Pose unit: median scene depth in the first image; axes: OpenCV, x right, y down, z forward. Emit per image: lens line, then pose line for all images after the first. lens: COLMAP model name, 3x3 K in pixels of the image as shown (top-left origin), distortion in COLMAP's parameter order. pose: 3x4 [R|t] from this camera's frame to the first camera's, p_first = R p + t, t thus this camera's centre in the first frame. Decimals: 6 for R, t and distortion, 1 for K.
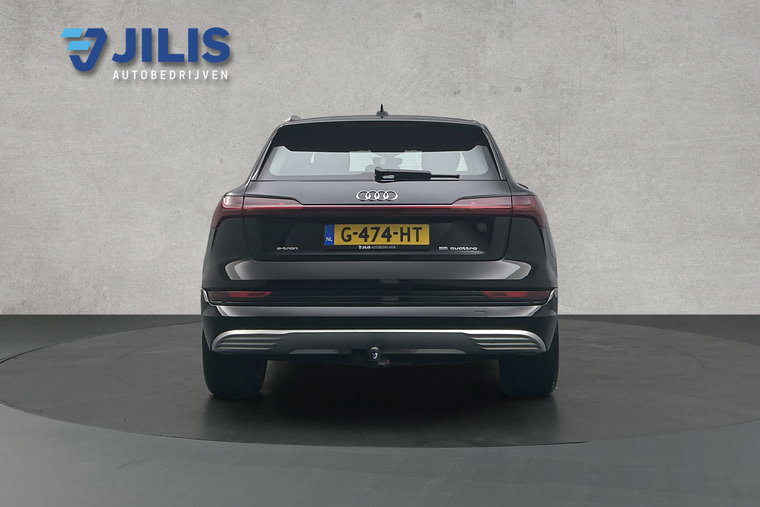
lens RADIAL K [[594.7, 0, 382.4], [0, 594.7, 254.0], [0, 0, 1]] dist [0.005684, -0.000115]
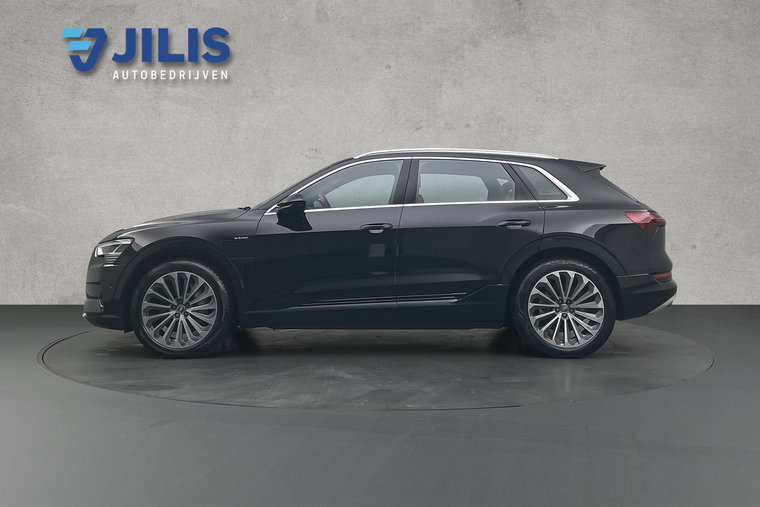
lens RADIAL K [[594.7, 0, 380.1], [0, 594.7, 254.6], [0, 0, 1]] dist [0.005684, -0.000115]
pose [[0.999999, 0.000077, -0.001351, 0.044548], [-0.000074, 0.999999, 0.001689, -0.006296], [0.001351, -0.001689, 0.999998, -0.258144]]
